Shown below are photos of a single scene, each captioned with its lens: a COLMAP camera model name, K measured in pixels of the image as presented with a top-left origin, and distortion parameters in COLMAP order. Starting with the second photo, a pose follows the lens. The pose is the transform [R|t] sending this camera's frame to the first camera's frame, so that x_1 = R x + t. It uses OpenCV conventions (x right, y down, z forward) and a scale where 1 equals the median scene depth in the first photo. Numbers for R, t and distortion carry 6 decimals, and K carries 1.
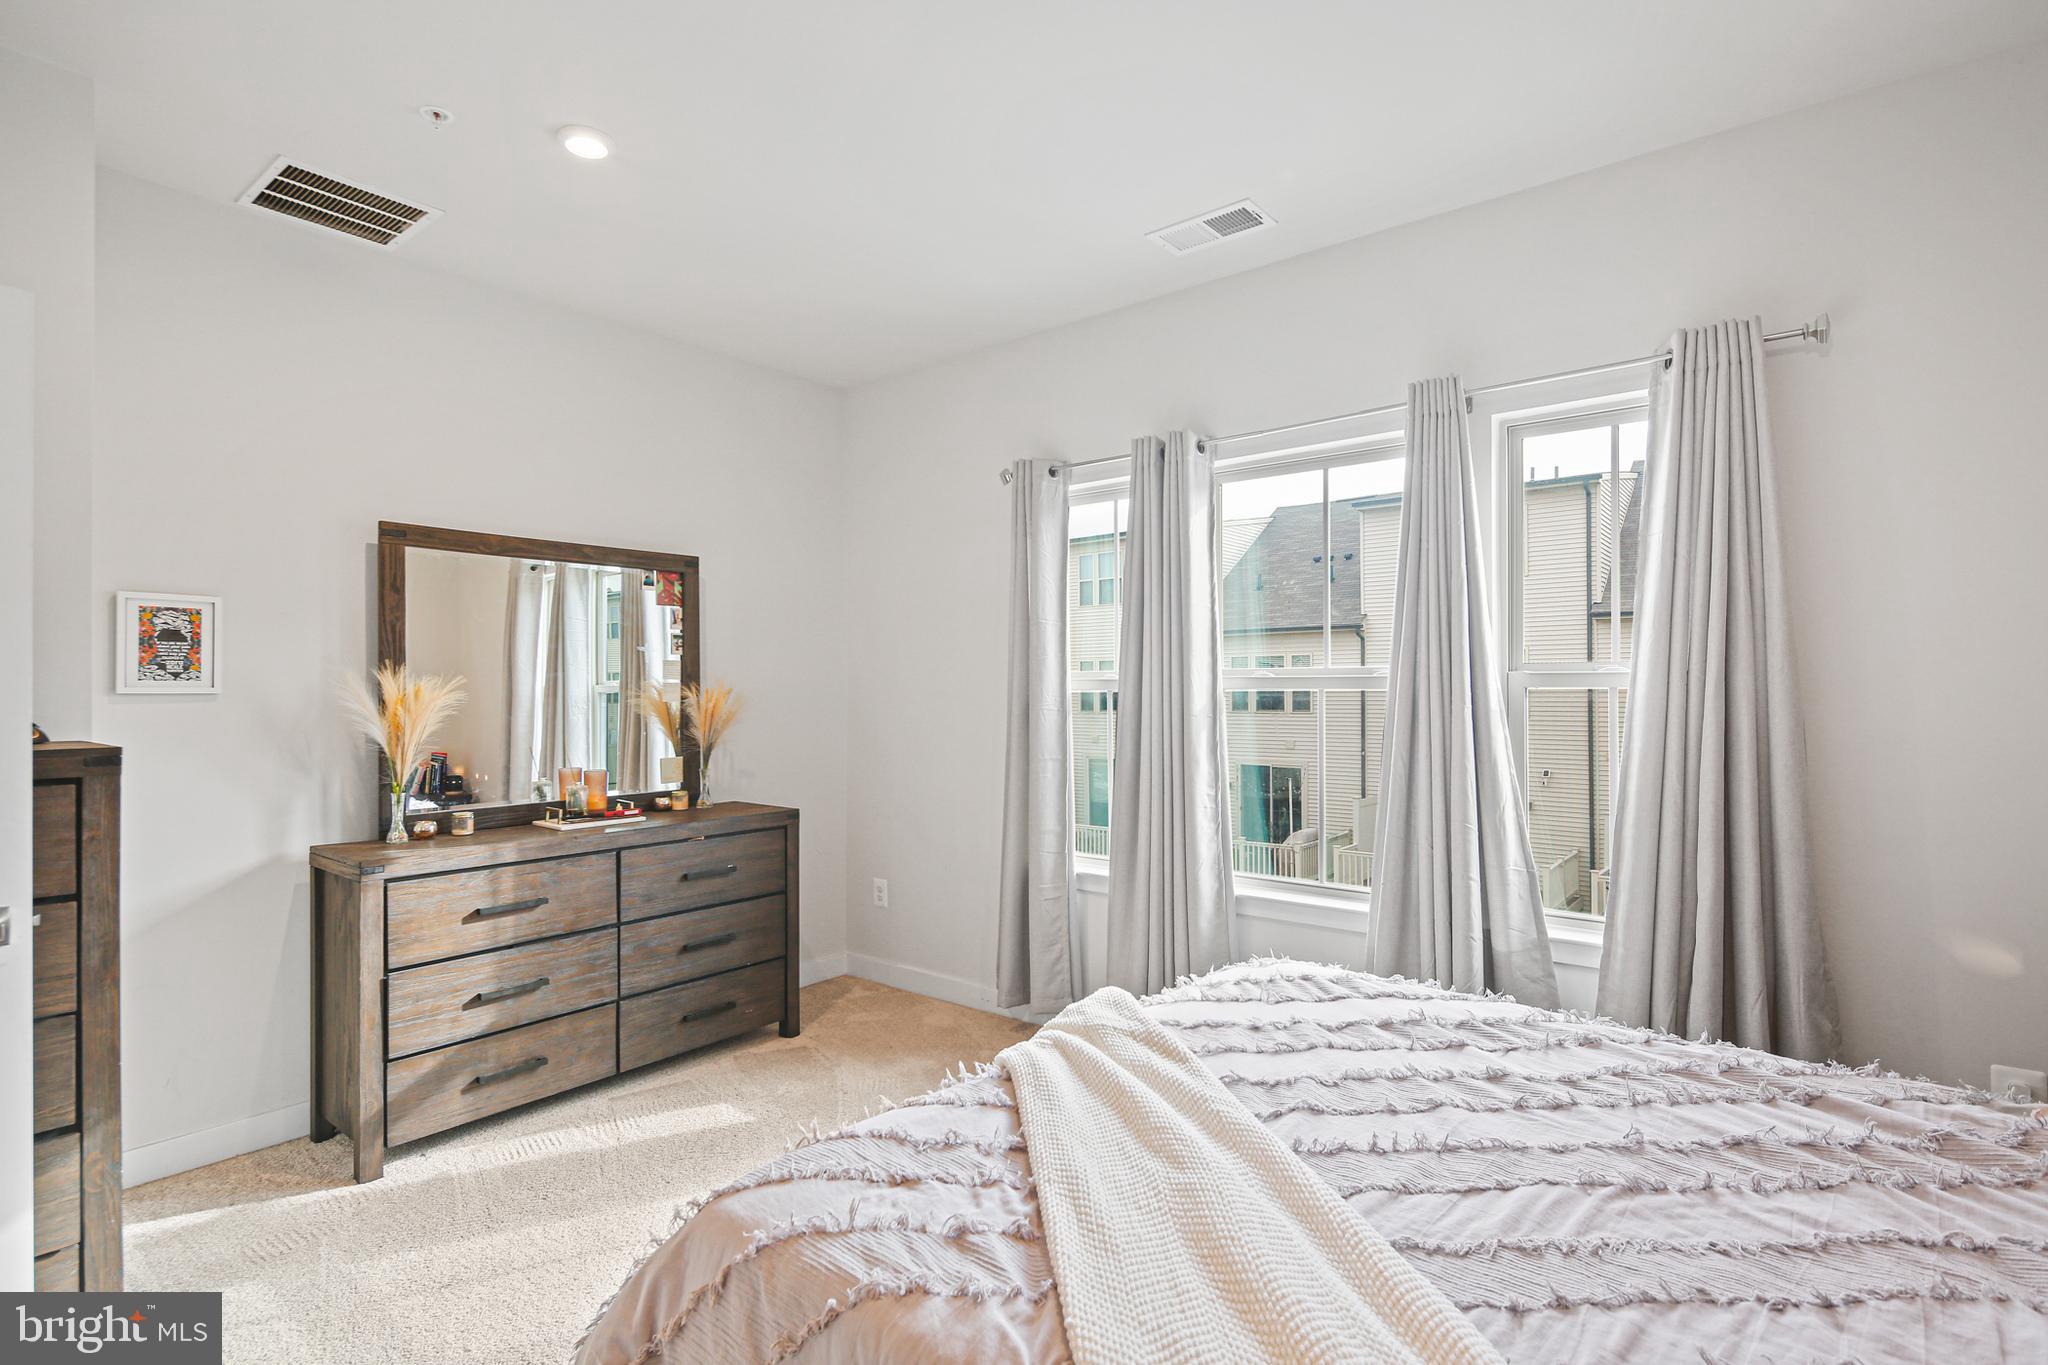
lens RADIAL K [[992.0, 0, 1025.3], [0, 992.0, 687.5], [0, 0, 1]] dist [0.000961, -0.001809]
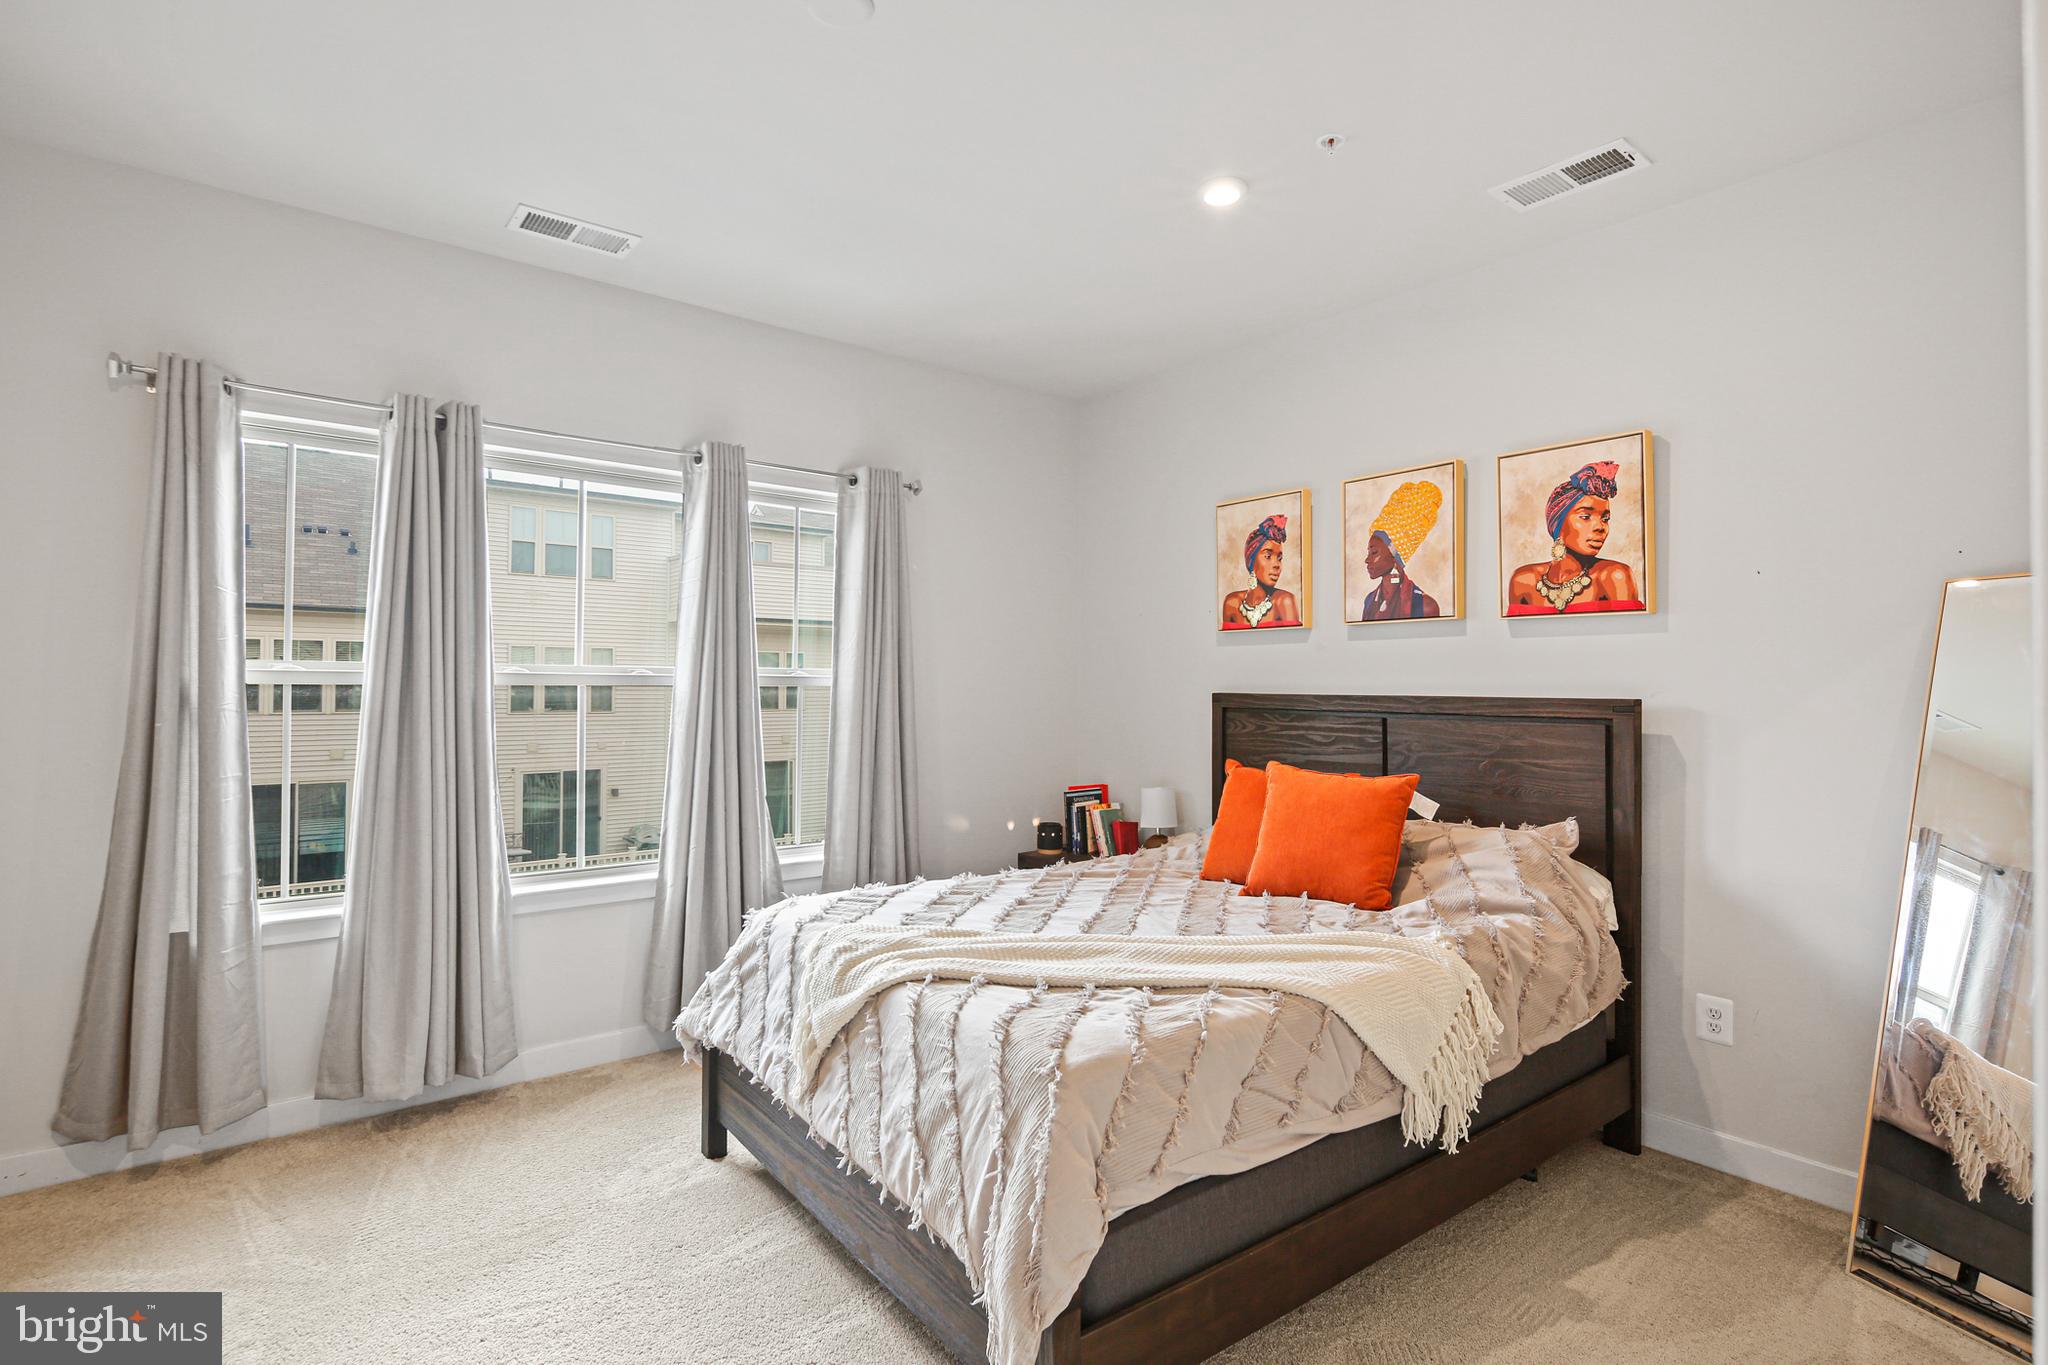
lens RADIAL K [[992.0, 0, 1025.3], [0, 992.0, 687.5], [0, 0, 1]] dist [0.000961, -0.001809]
pose [[0.223287, 0.005806, 0.974735, -0.607463], [-0.008888, 0.999953, -0.003920, 0.002944], [-0.974712, -0.007788, 0.223328, 0.279173]]
